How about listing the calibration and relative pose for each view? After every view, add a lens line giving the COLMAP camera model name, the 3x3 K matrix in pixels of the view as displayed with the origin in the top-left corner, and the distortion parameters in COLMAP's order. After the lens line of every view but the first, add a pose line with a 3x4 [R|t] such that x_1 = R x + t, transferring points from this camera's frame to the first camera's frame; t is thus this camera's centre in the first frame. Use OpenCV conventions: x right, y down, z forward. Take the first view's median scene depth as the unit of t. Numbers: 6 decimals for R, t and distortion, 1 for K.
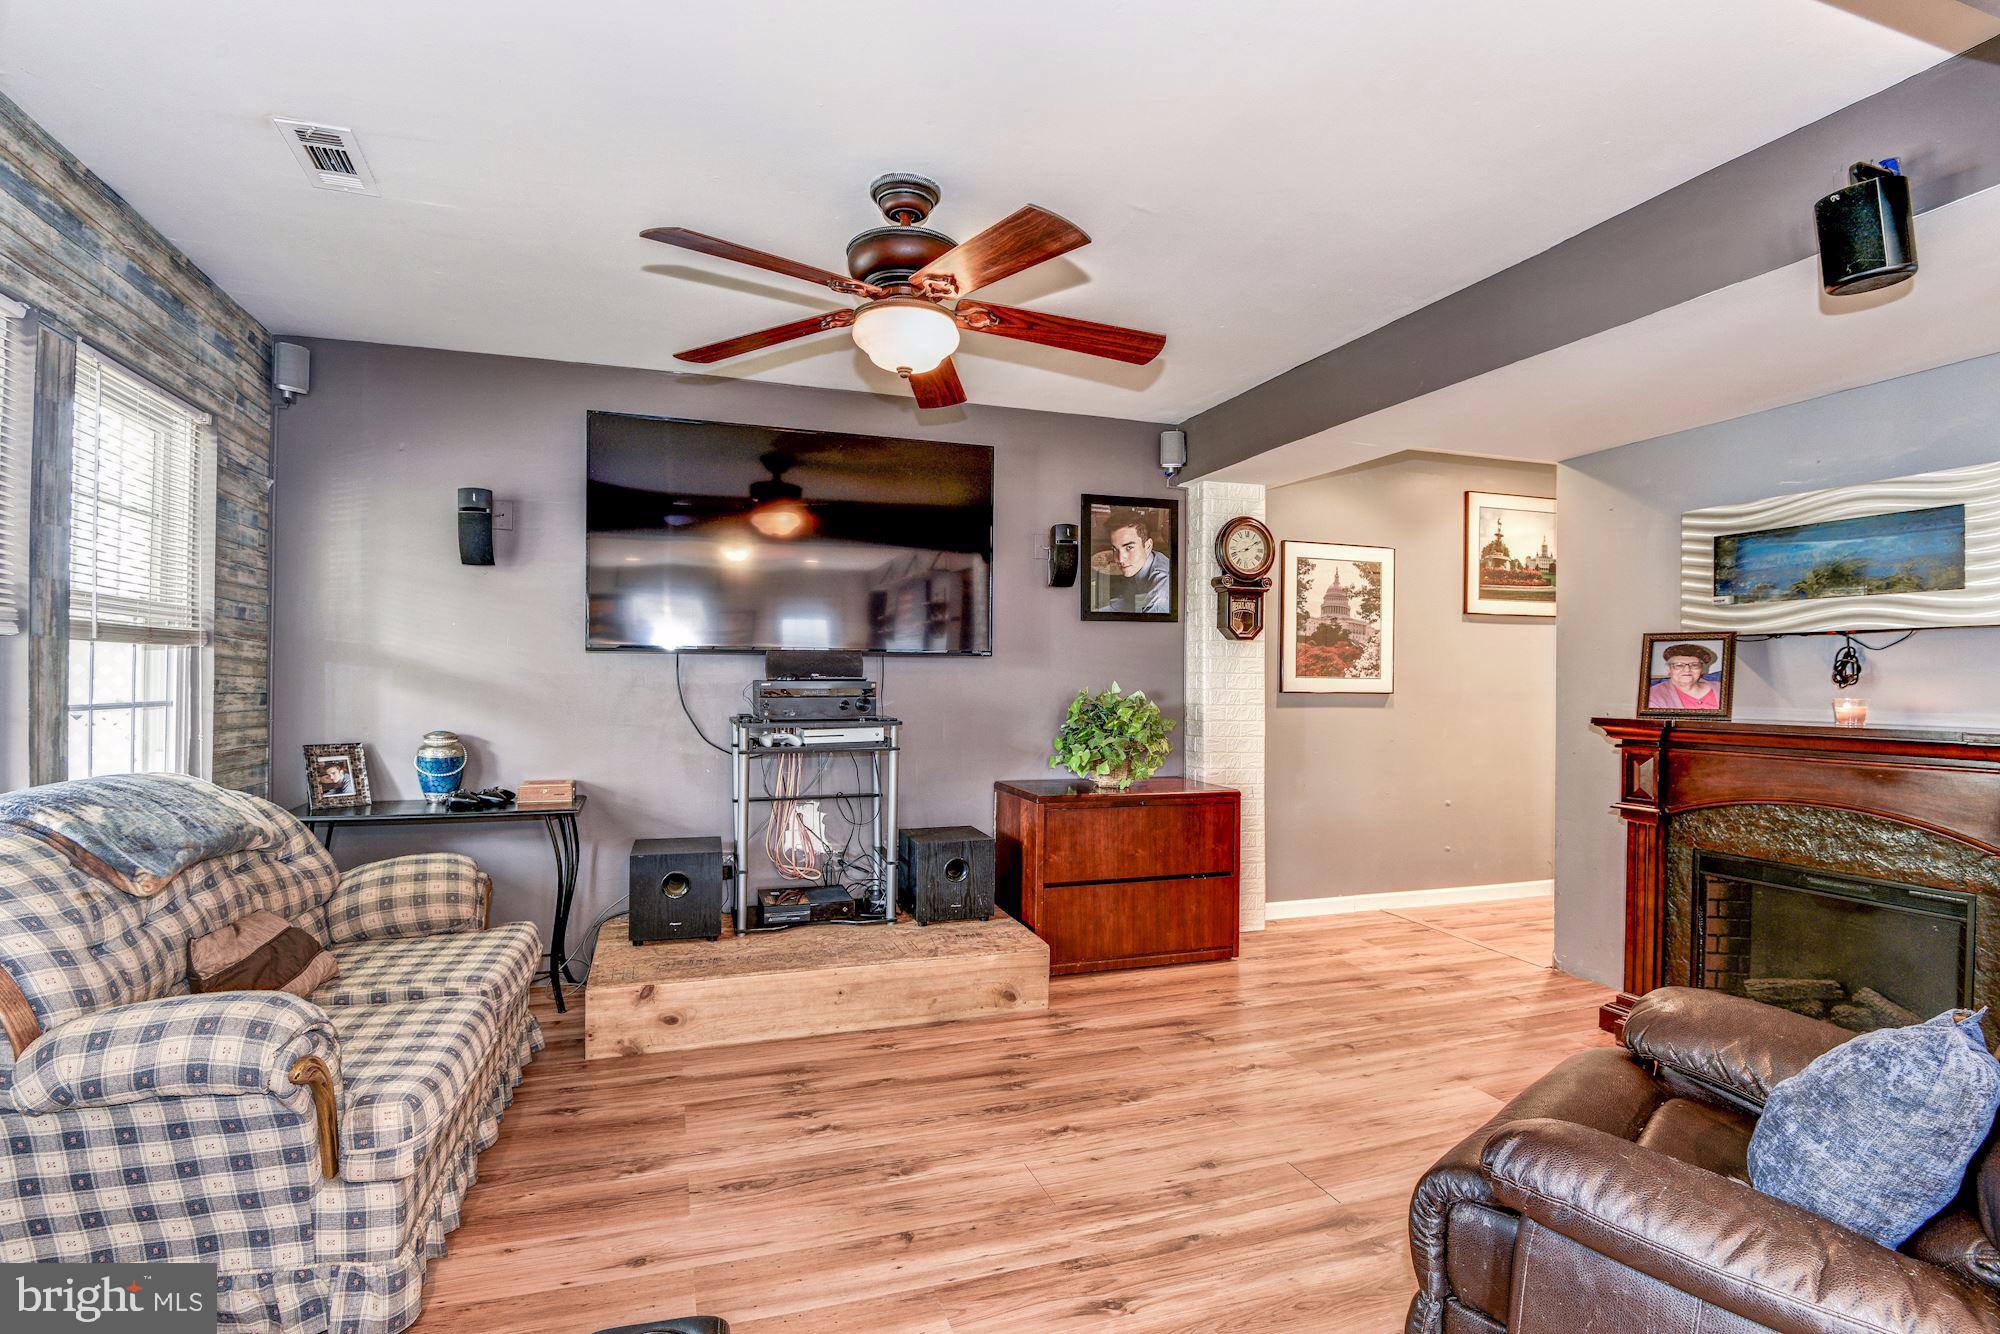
lens RADIAL K [[921.0, 0, 976.7], [0, 921.0, 671.5], [0, 0, 1]] dist [-0.030288, -0.006963]
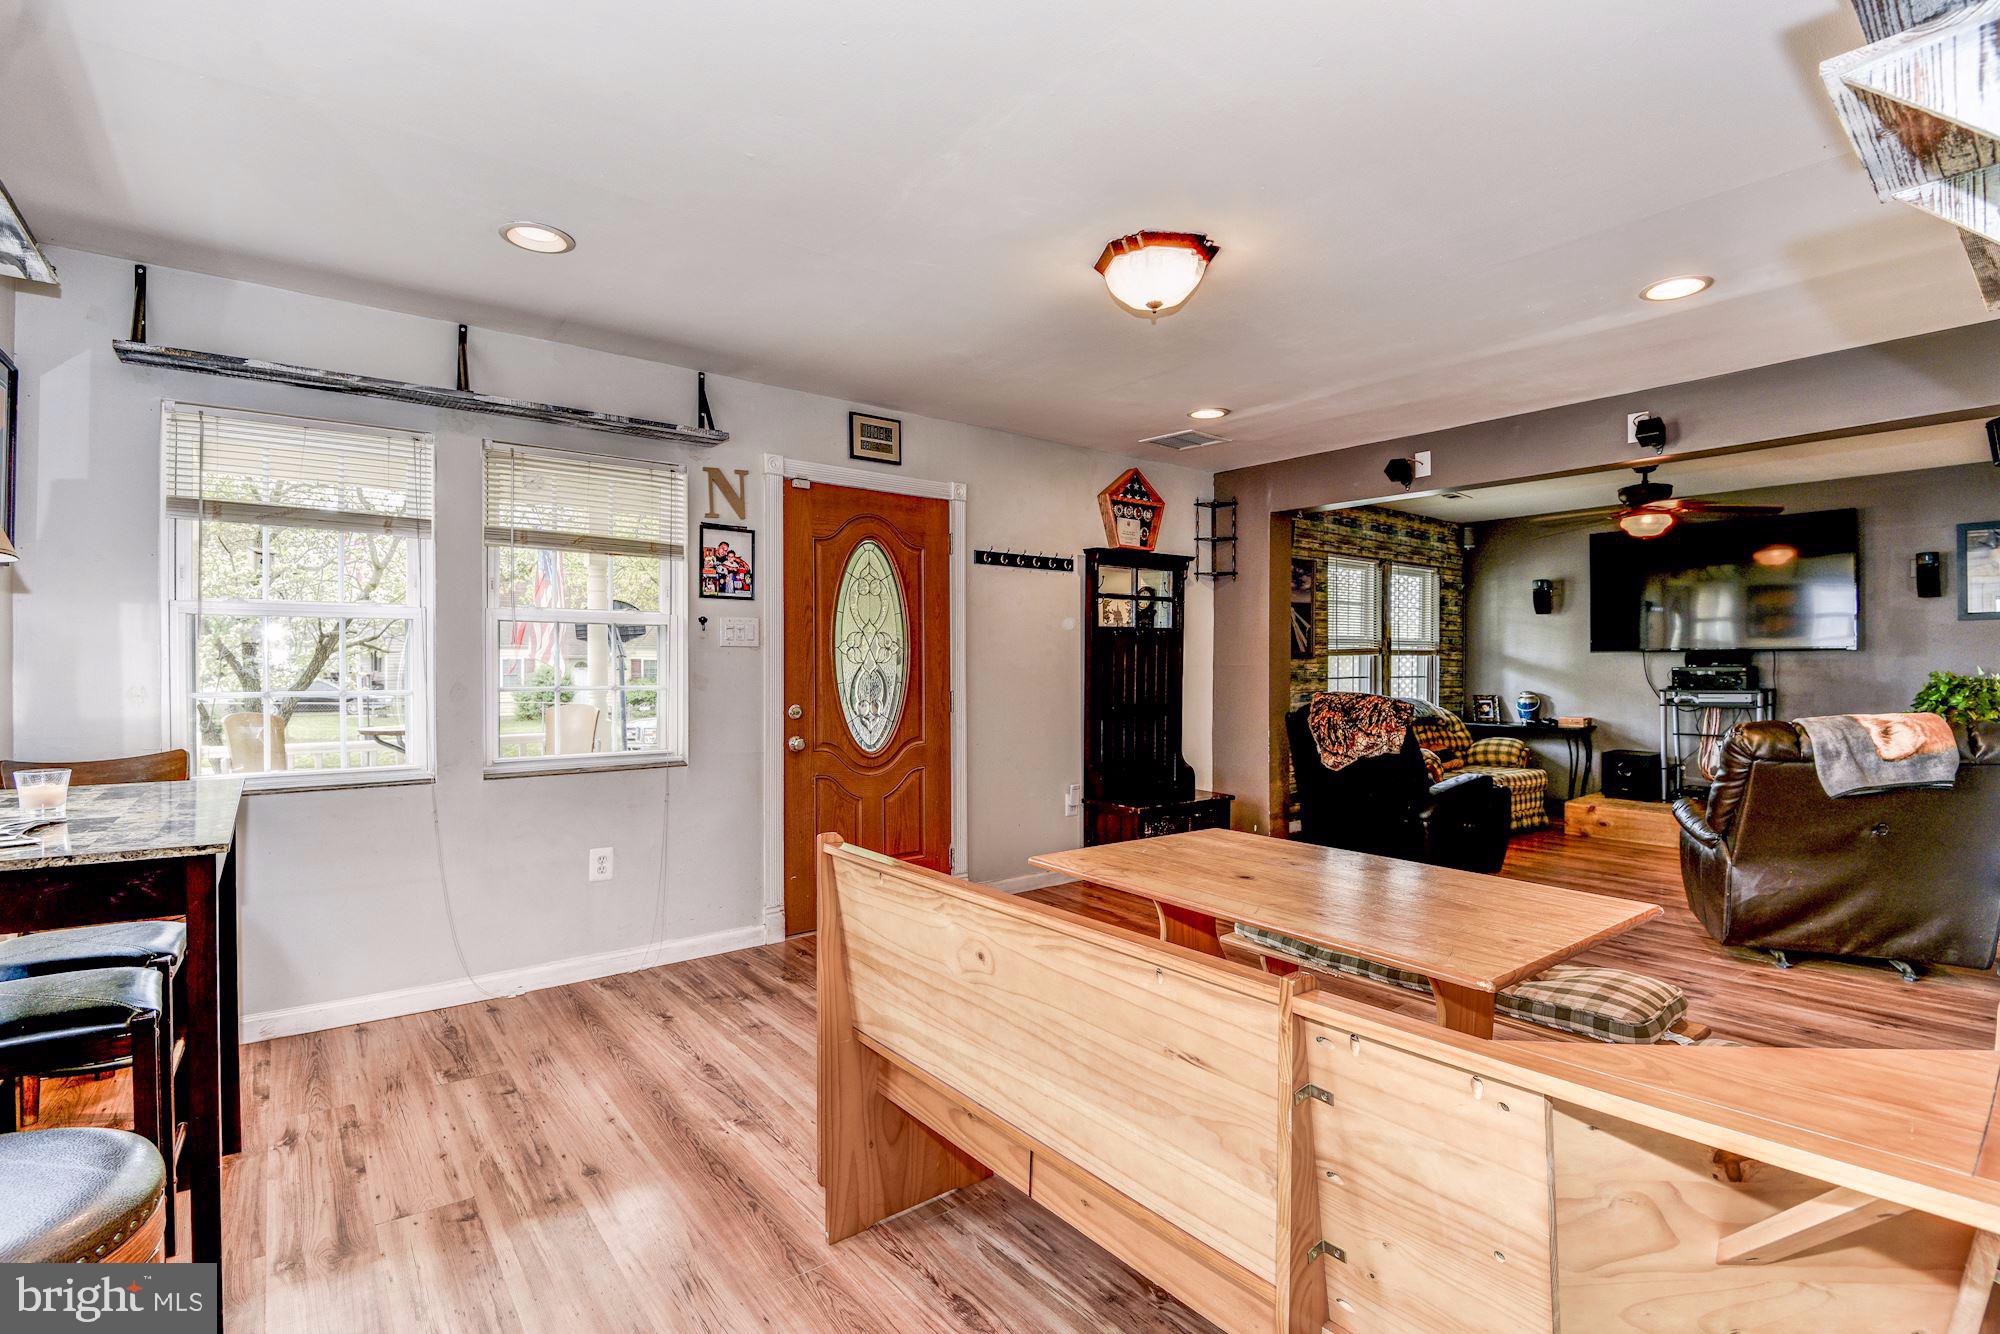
lens RADIAL K [[921.0, 0, 1018.8], [0, 921.0, 672.5], [0, 0, 1]] dist [-0.030288, -0.006963]
pose [[0.313571, -0.002214, -0.949562, 1.055291], [0.013617, 0.999905, 0.002165, -0.000764], [0.949467, -0.013609, 0.313571, -0.815924]]
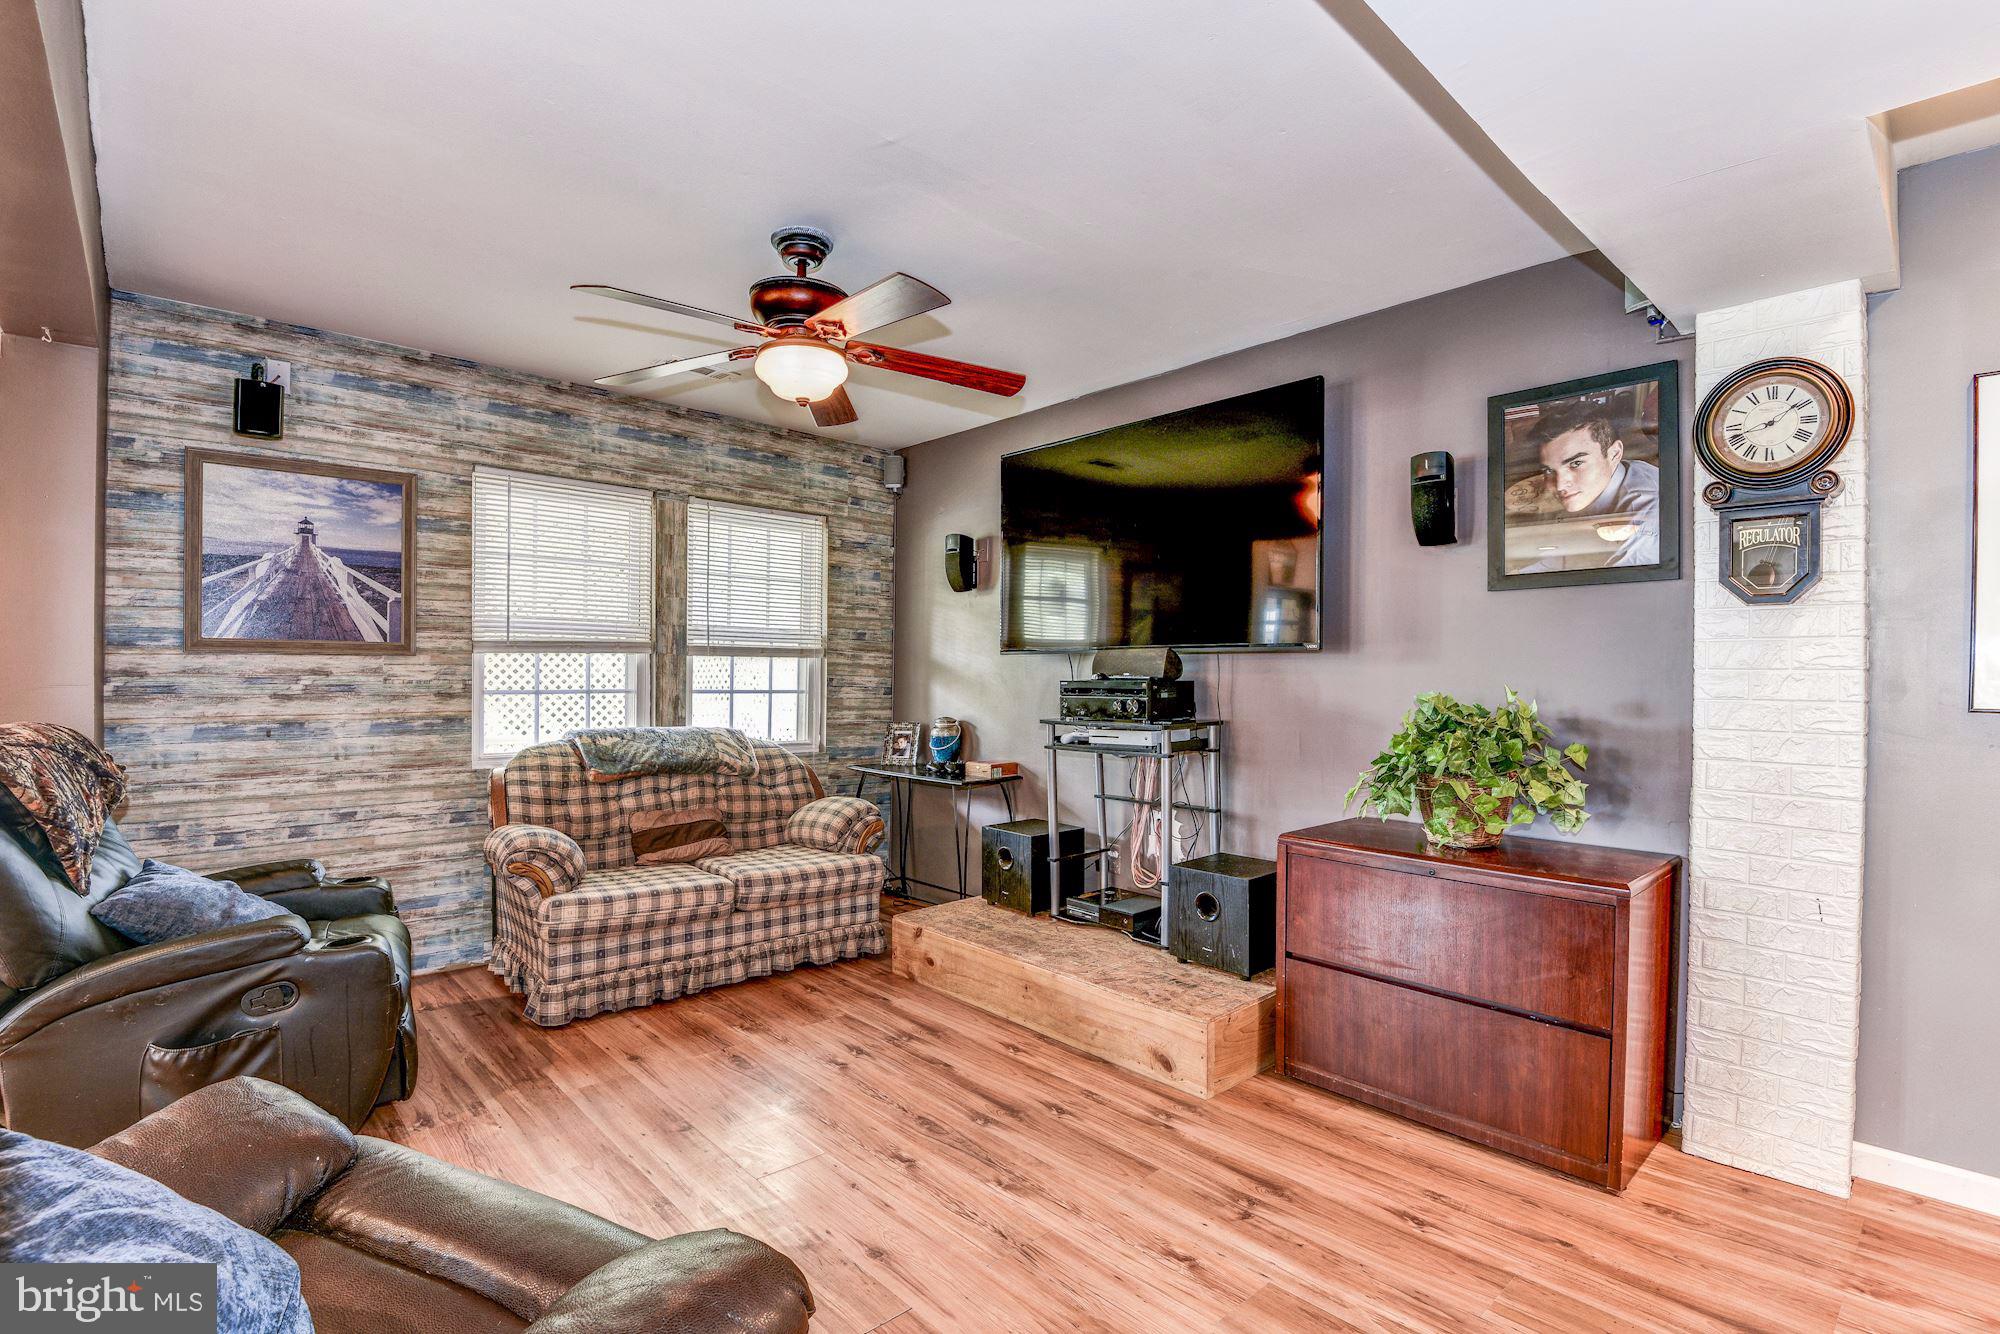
lens RADIAL K [[921.0, 0, 999.8], [0, 921.0, 694.1], [0, 0, 1]] dist [-0.030288, -0.006963]
pose [[0.417344, 0.014168, -0.908638, 0.660096], [-0.000079, 0.999879, 0.015554, 0.009460], [0.908749, -0.006420, 0.417295, 0.481694]]
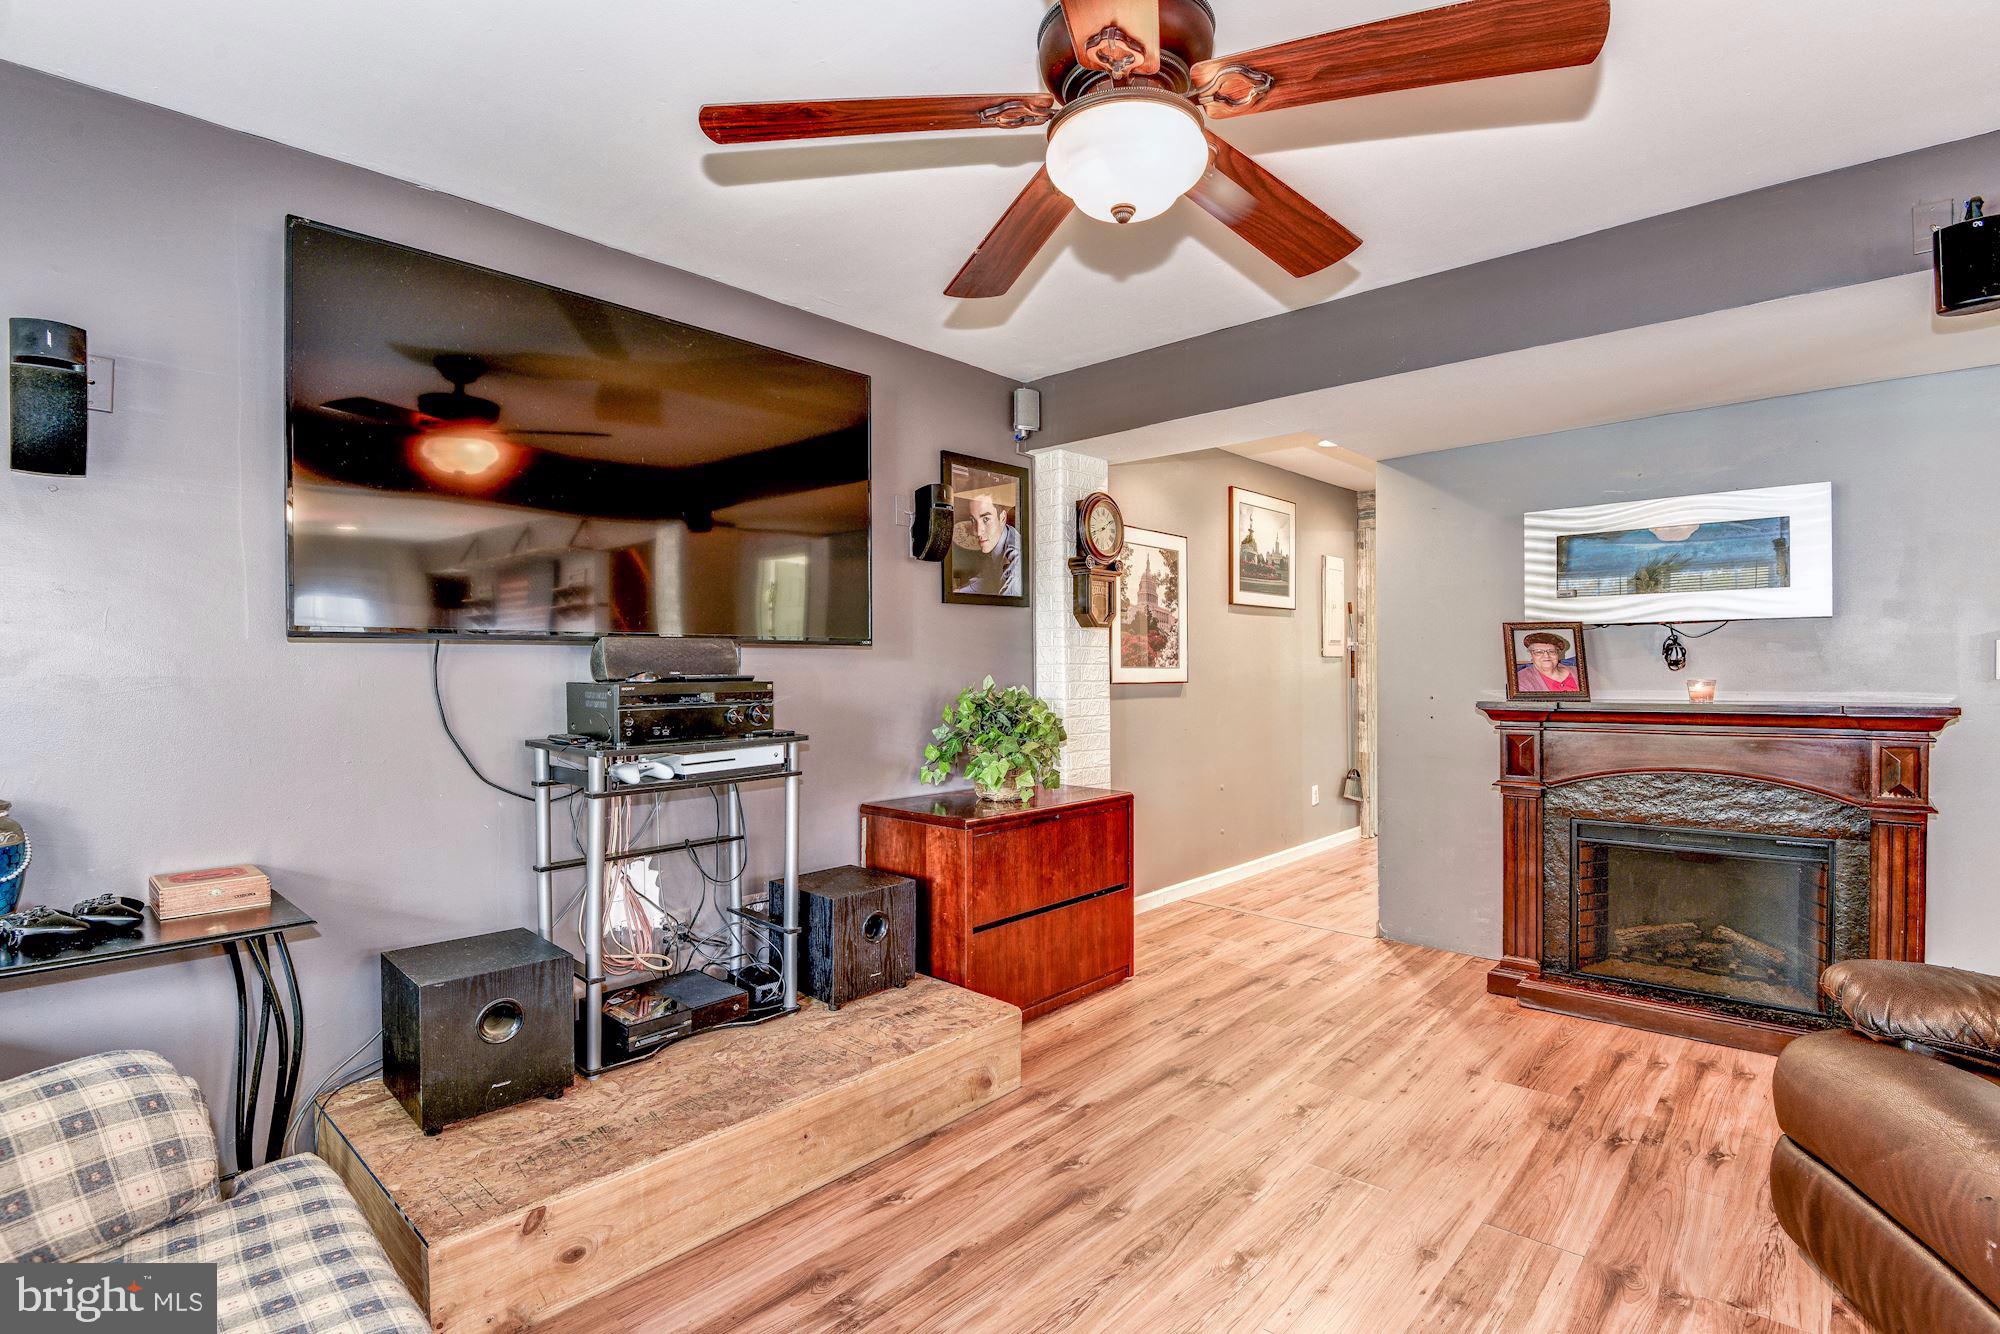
lens RADIAL K [[921.0, 0, 945.4], [0, 921.0, 681.7], [0, 0, 1]] dist [-0.030288, -0.006963]
pose [[0.886286, -0.020284, 0.462693, -0.318775], [0.012428, 0.999722, 0.020021, -0.001264], [-0.462971, -0.011994, 0.886292, 0.305871]]
